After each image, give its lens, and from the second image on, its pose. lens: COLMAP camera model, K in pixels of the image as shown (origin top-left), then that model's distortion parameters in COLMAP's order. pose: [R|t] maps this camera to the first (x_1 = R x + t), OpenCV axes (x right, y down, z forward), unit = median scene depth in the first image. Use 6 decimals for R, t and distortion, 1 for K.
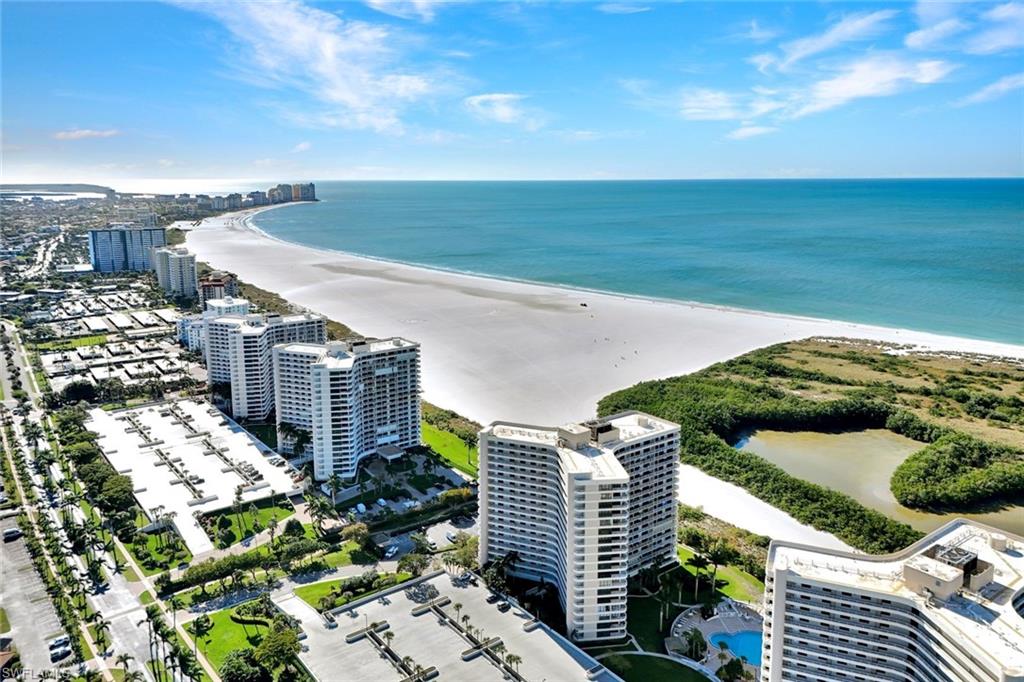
lens RADIAL K [[748.0, 0, 511.1], [0, 748.0, 316.5], [0, 0, 1]] dist [0.026909, -0.002944]
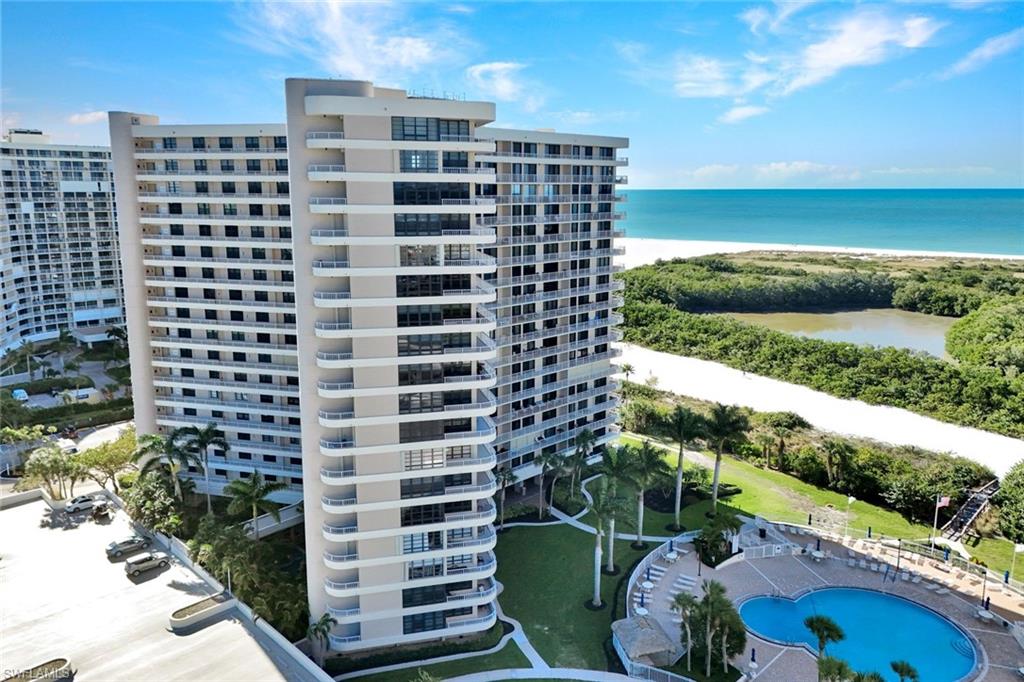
lens RADIAL K [[748.0, 0, 511.1], [0, 748.0, 316.5], [0, 0, 1]] dist [0.026909, -0.002944]
pose [[0.991996, -0.014135, 0.125478, 0.106184], [0.015250, 0.999852, -0.007928, 0.259042], [-0.125347, 0.009778, 0.992065, 0.593560]]
